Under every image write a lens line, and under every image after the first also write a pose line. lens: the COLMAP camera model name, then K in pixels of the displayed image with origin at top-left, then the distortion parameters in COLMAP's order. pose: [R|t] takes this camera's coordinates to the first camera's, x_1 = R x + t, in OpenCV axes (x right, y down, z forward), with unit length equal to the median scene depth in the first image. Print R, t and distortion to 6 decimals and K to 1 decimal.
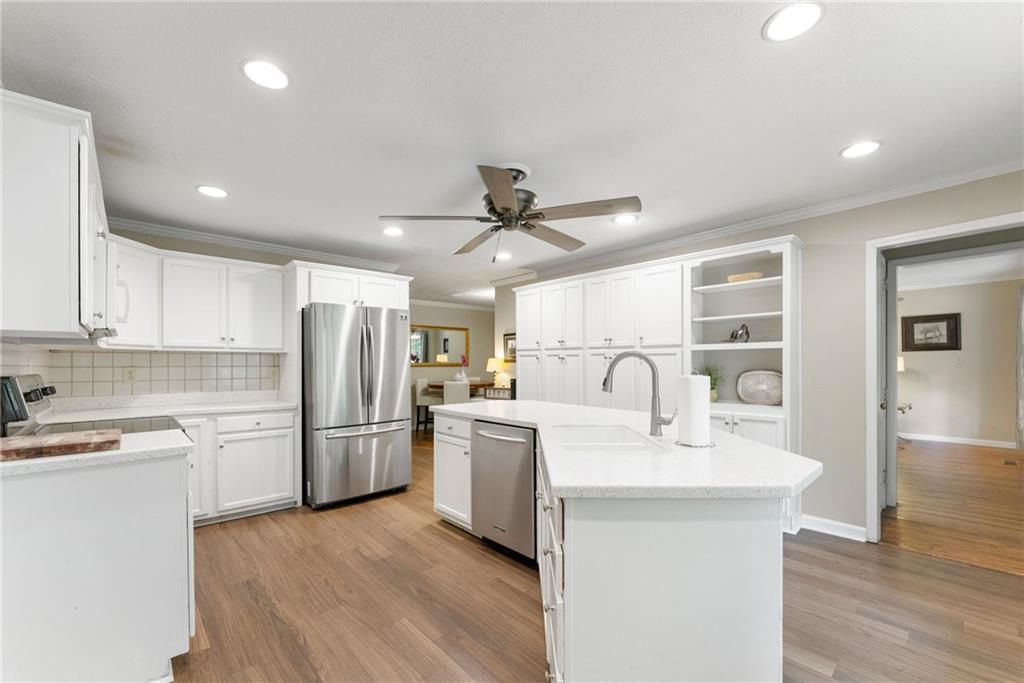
lens RADIAL K [[420.6, 0, 512.0], [0, 420.6, 341.5], [0, 0, 1]] dist [-0.000168, 0.000025]
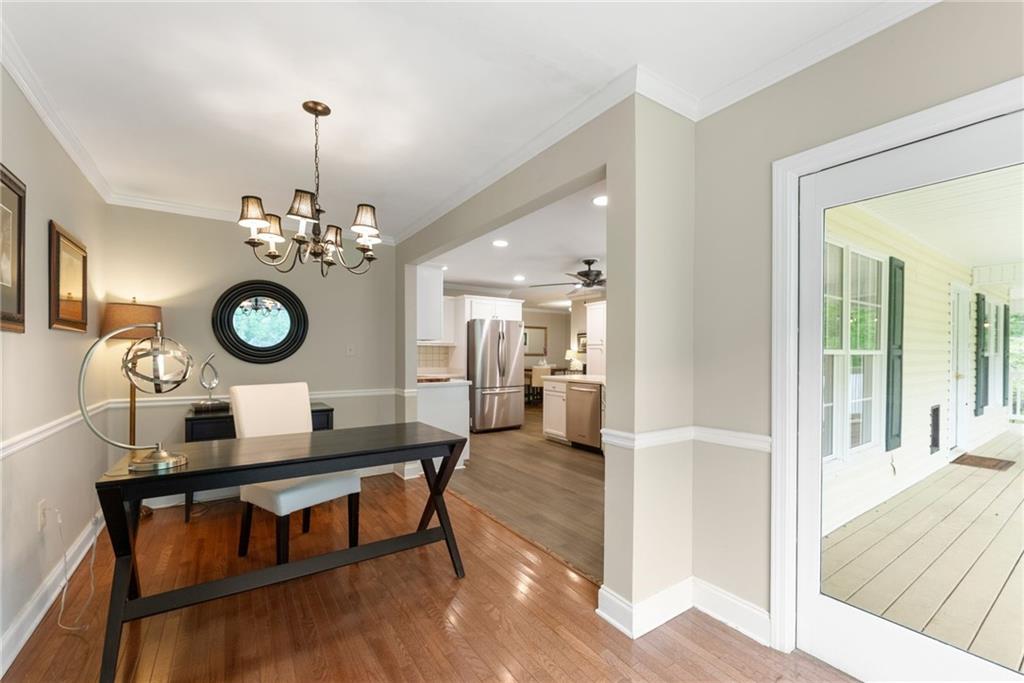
lens RADIAL K [[420.6, 0, 512.0], [0, 420.6, 341.5], [0, 0, 1]] dist [-0.000168, 0.000025]
pose [[0.989464, 0.006066, -0.144652, -0.035190], [-0.003070, 0.999776, 0.020928, -0.020820], [0.144747, -0.020263, 0.989261, -0.495927]]
